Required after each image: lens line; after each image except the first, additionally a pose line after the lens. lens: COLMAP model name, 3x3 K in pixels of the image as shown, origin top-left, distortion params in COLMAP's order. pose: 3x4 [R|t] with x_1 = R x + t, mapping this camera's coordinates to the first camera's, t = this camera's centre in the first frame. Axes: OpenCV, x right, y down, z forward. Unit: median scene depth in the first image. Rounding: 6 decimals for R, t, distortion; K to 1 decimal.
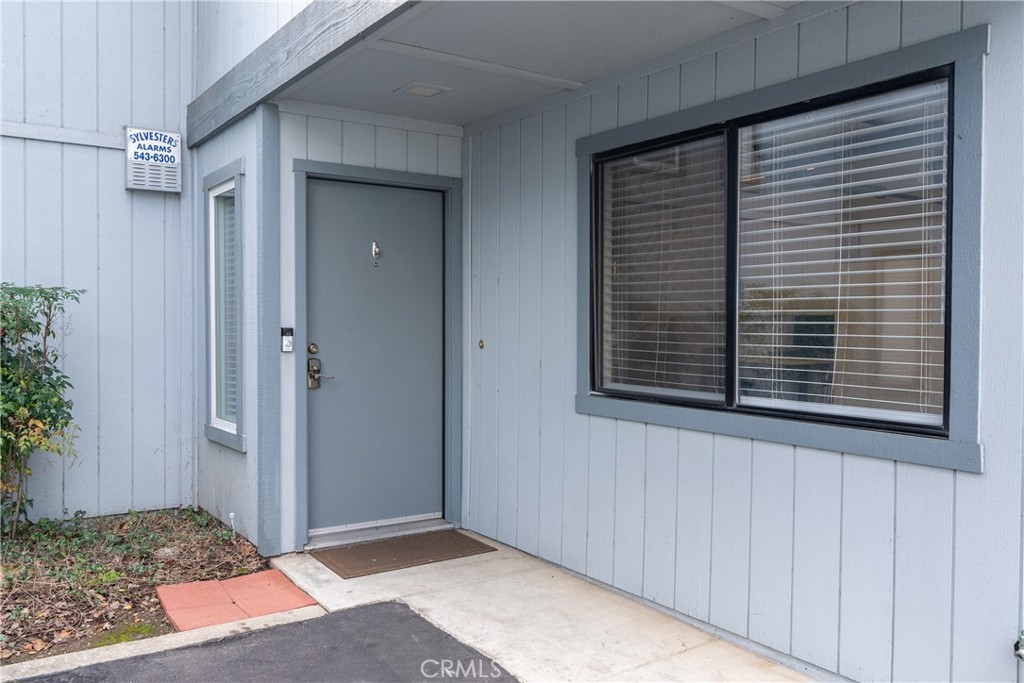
lens RADIAL K [[841.8, 0, 512.0], [0, 841.8, 341.5], [0, 0, 1]] dist [-0.001652, -0.001125]
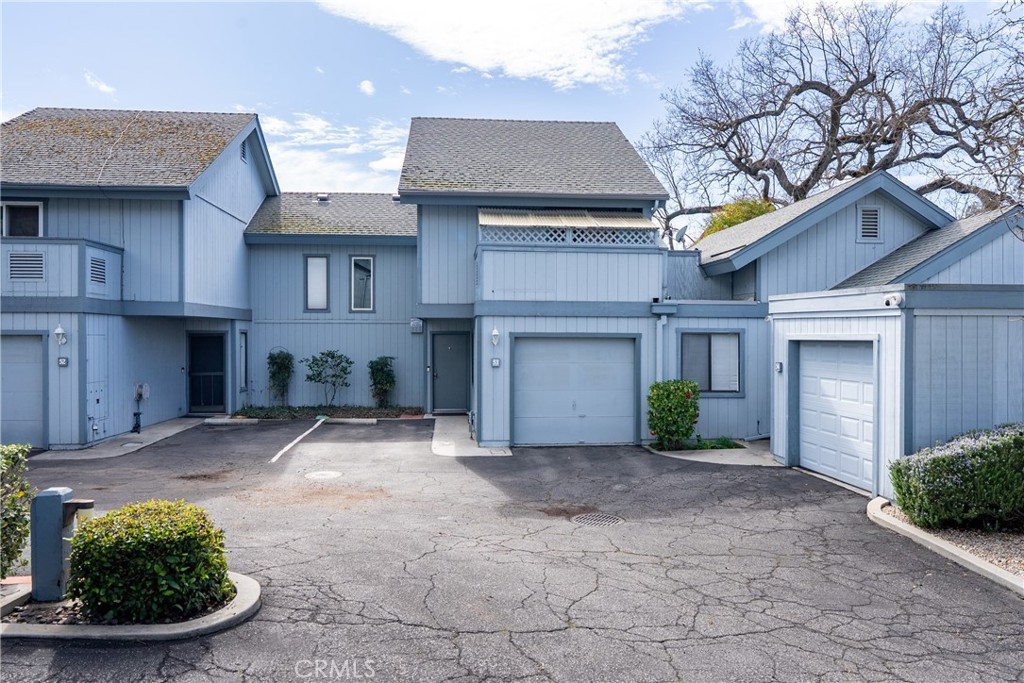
lens RADIAL K [[726.2, 0, 512.0], [0, 726.2, 341.5], [0, 0, 1]] dist [0.002619, -0.000432]
pose [[0.867165, 0.001677, -0.498019, 2.124232], [-0.011060, 0.999813, -0.015891, -0.092906], [0.497899, 0.019289, 0.867021, -2.268248]]
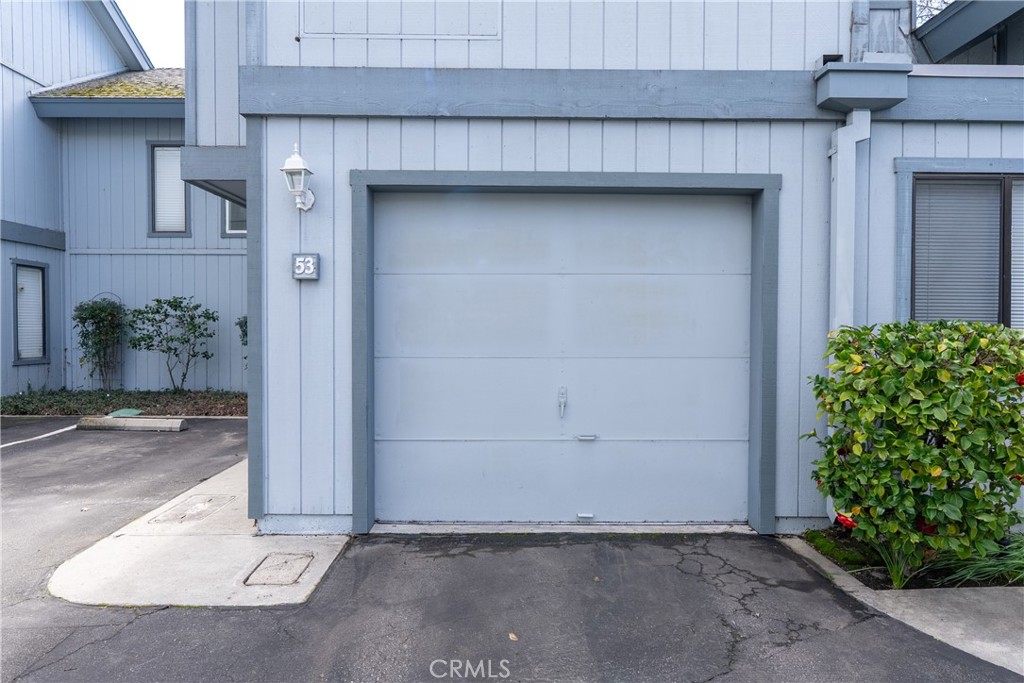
lens RADIAL K [[603.6, 0, 512.0], [0, 603.6, 341.5], [0, 0, 1]] dist [-0.002693, -0.000628]
pose [[0.824391, 0.012681, -0.565879, 1.255576], [-0.014362, 0.999896, 0.001484, 0.034746], [0.565838, 0.006904, 0.824487, -0.243680]]
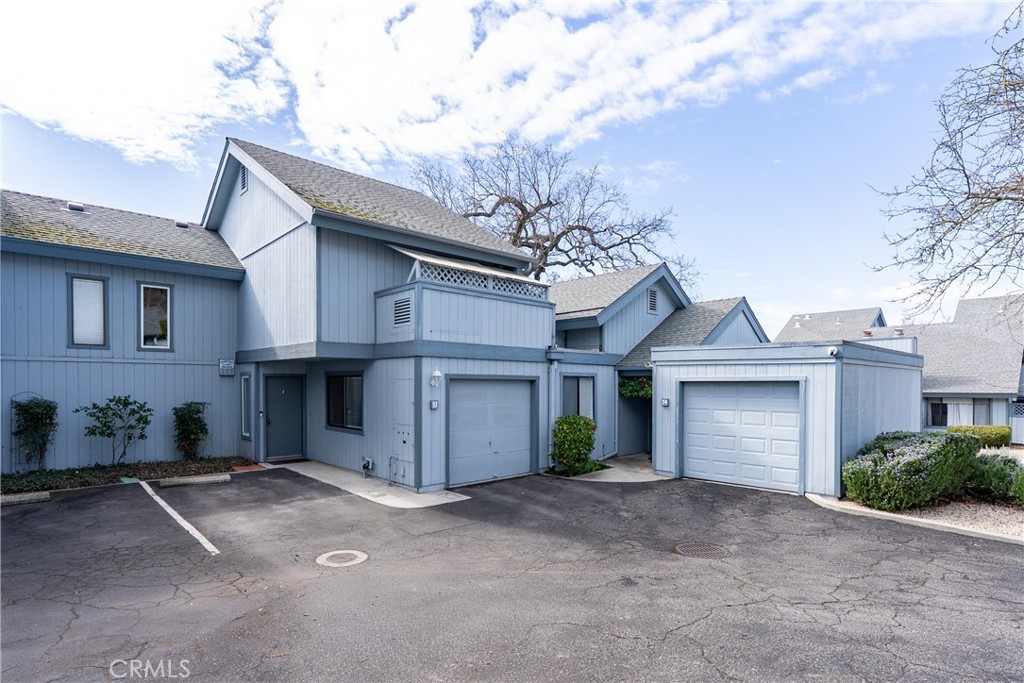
lens RADIAL K [[522.1, 0, 510.1], [0, 522.1, 394.0], [0, 0, 1]] dist [-0.003072, -0.000600]
pose [[0.989691, -0.005037, 0.143132, 0.613990], [0.005636, 0.999977, -0.003778, -0.087068], [-0.143110, 0.004545, 0.989696, -1.835659]]
